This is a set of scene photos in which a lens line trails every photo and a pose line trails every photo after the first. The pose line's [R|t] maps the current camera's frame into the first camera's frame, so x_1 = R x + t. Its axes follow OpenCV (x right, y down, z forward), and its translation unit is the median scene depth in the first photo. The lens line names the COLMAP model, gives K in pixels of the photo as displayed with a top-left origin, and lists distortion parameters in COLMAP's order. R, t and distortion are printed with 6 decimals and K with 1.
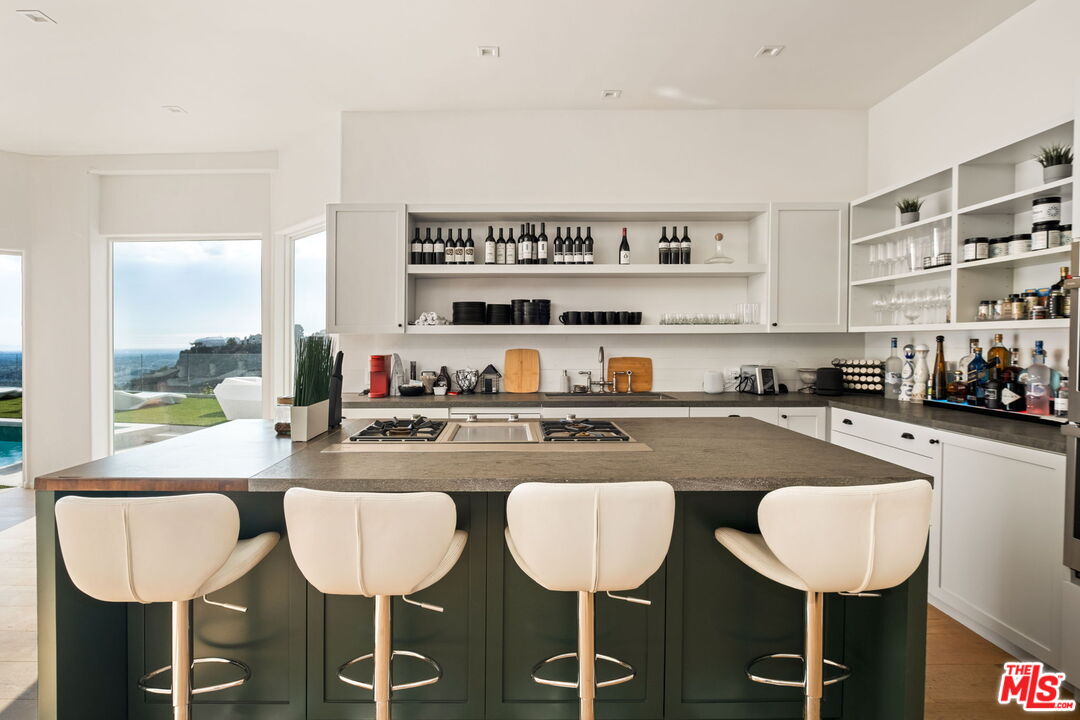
lens RADIAL K [[550.8, 0, 504.6], [0, 550.8, 356.6], [0, 0, 1]] dist [-0.000597, 0.000383]
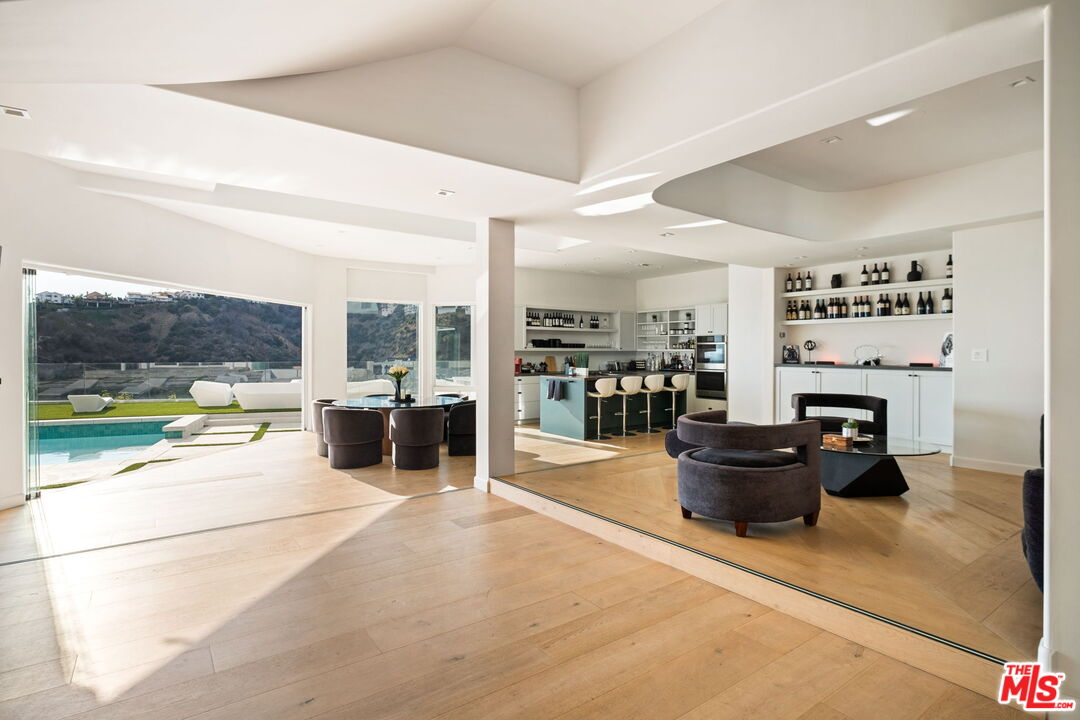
lens RADIAL K [[550.8, 0, 504.6], [0, 550.8, 356.6], [0, 0, 1]] dist [-0.000597, 0.000383]
pose [[0.820361, -0.001440, 0.571844, -1.835186], [0.013398, 0.999771, -0.016704, 0.032581], [-0.571689, 0.021365, 0.820192, -1.203811]]
